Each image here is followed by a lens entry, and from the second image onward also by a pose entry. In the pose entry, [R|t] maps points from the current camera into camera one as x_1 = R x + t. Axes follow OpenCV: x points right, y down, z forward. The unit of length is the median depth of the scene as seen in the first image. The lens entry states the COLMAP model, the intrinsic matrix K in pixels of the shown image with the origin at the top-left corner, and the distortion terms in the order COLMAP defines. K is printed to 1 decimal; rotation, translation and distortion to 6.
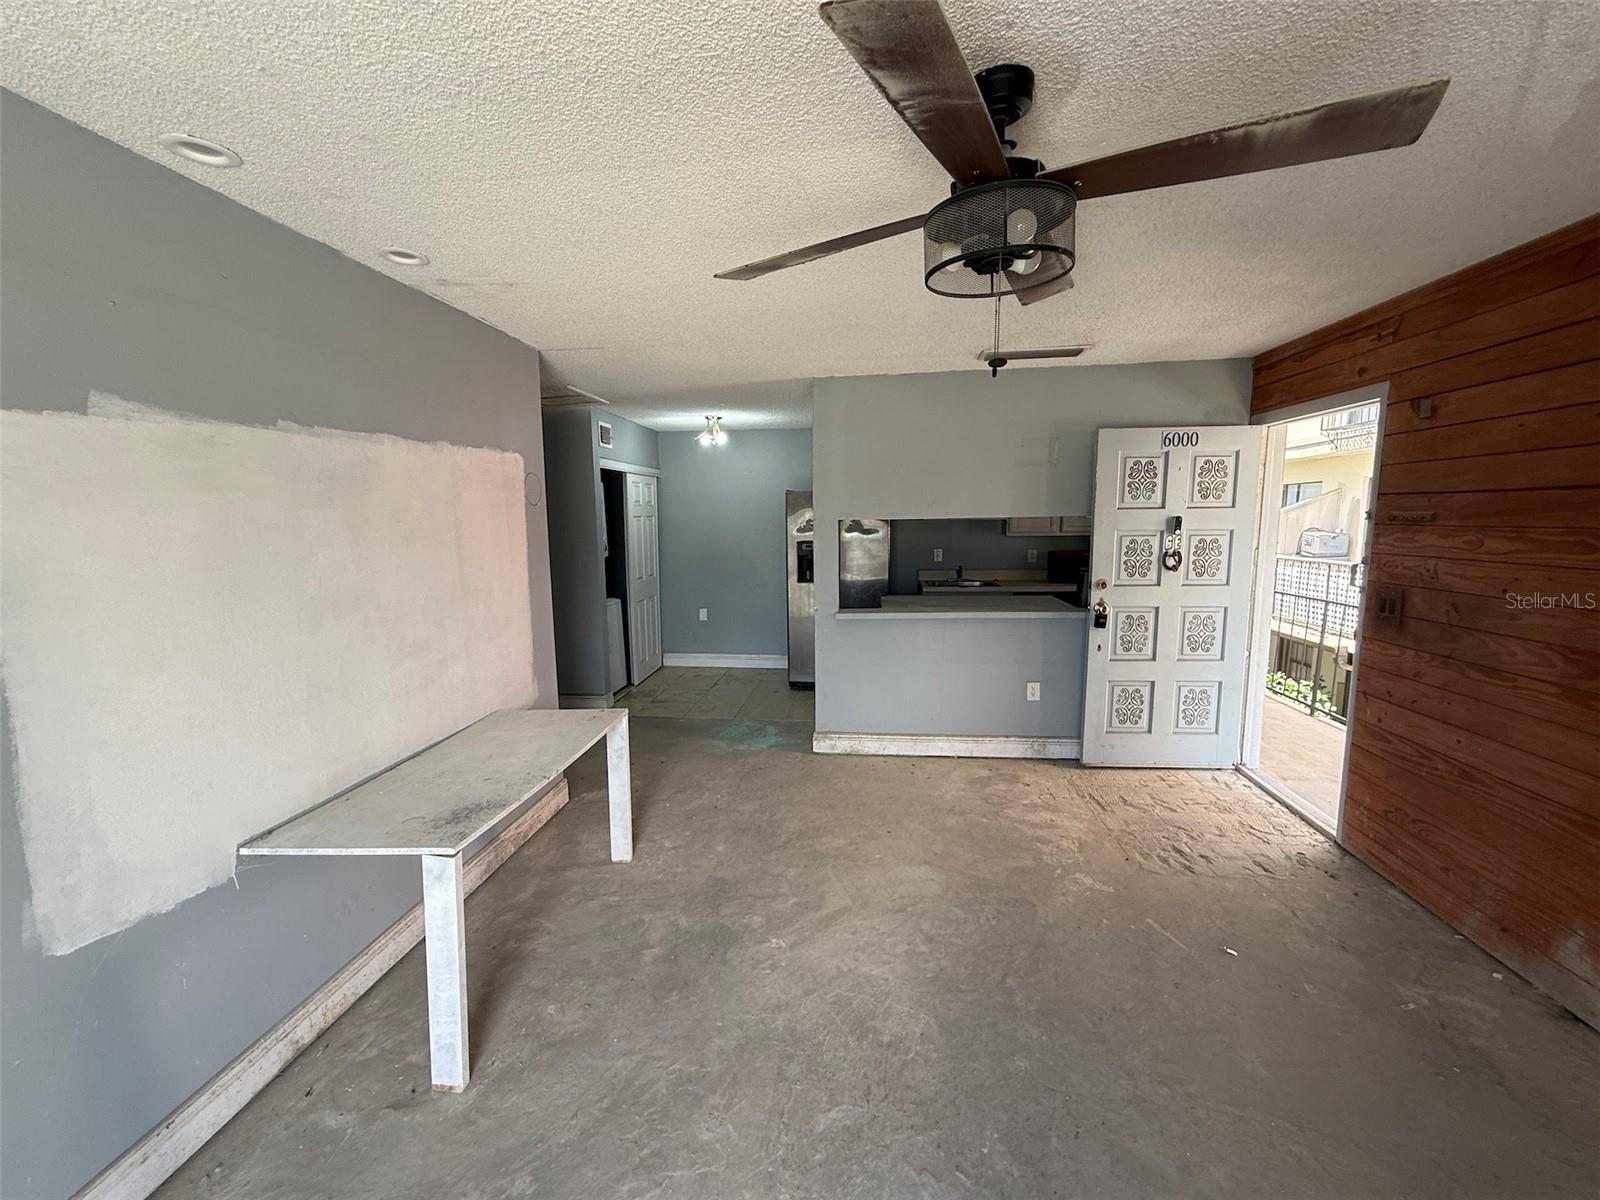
lens RADIAL K [[650.4, 0, 805.2], [0, 650.4, 588.6], [0, 0, 1]] dist [0.002162, 0.000367]
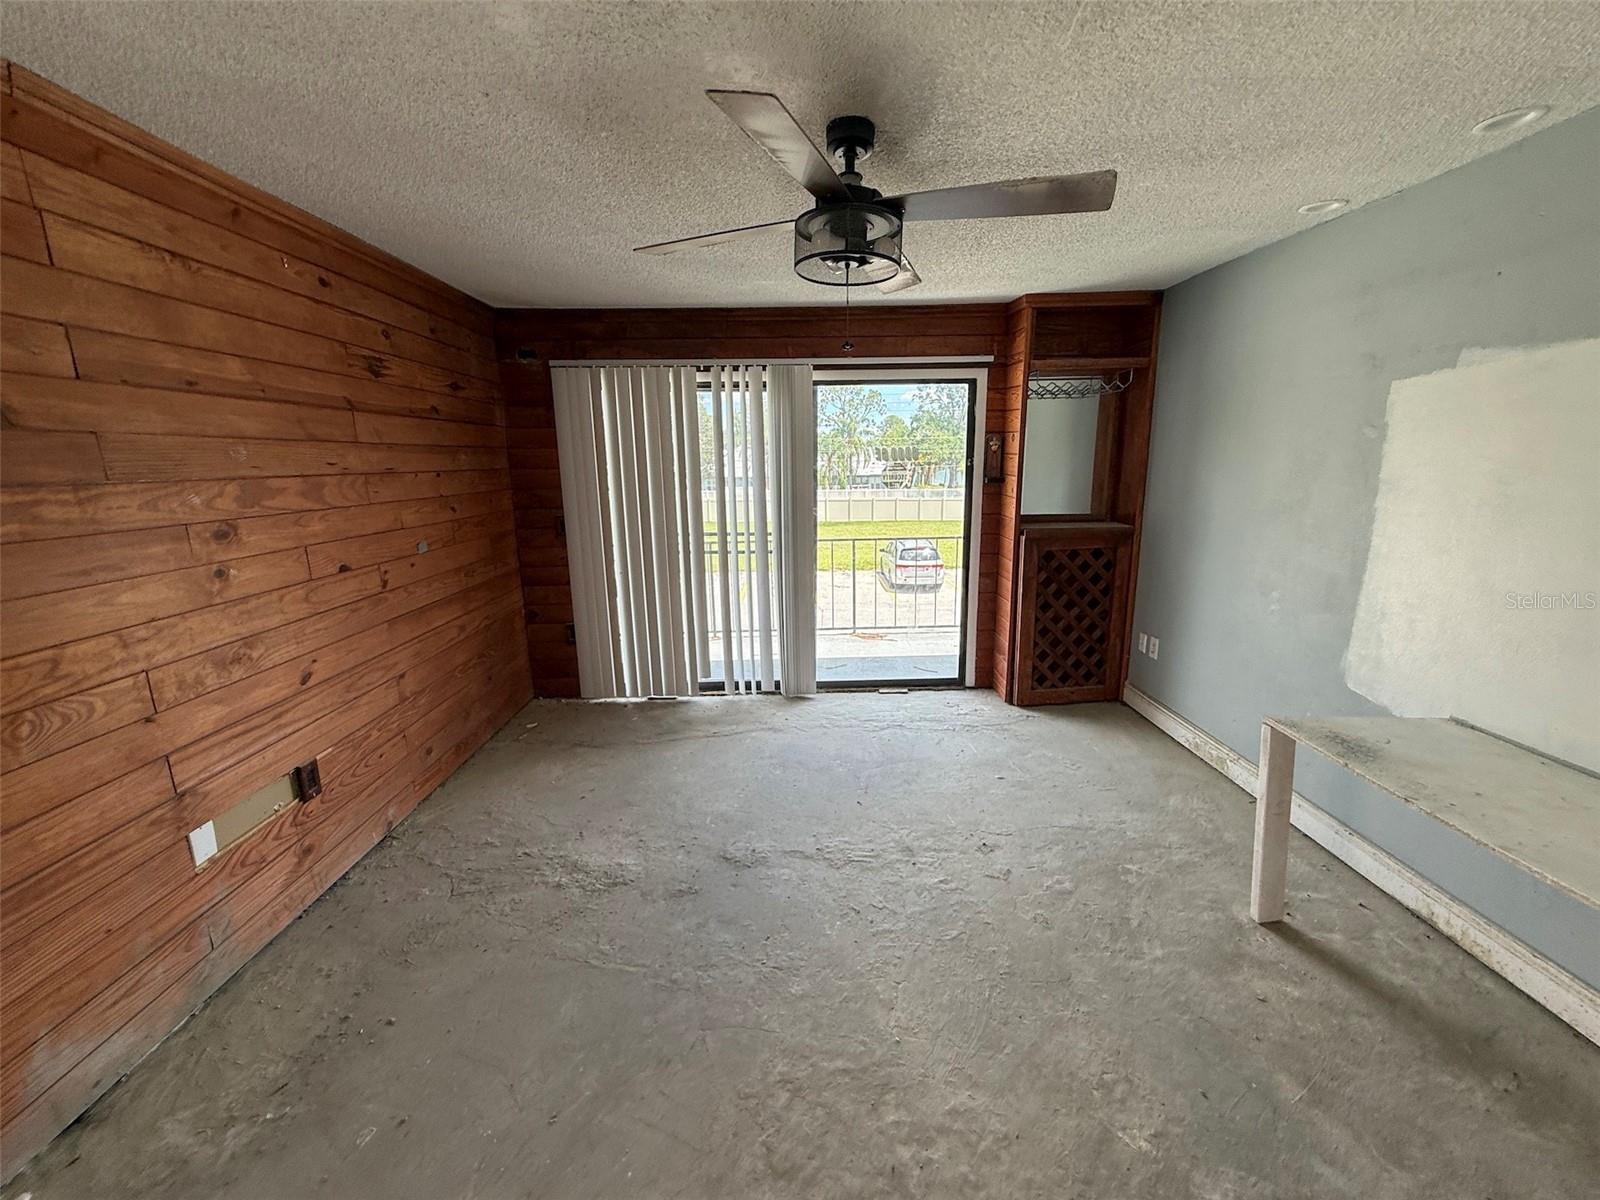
lens RADIAL K [[650.4, 0, 805.9], [0, 650.4, 602.5], [0, 0, 1]] dist [0.002162, 0.000367]
pose [[-0.992247, 0.047417, -0.114878, 0.437816], [0.008478, 0.948025, 0.318082, -0.198752], [0.123990, 0.314642, -0.941077, 1.922186]]
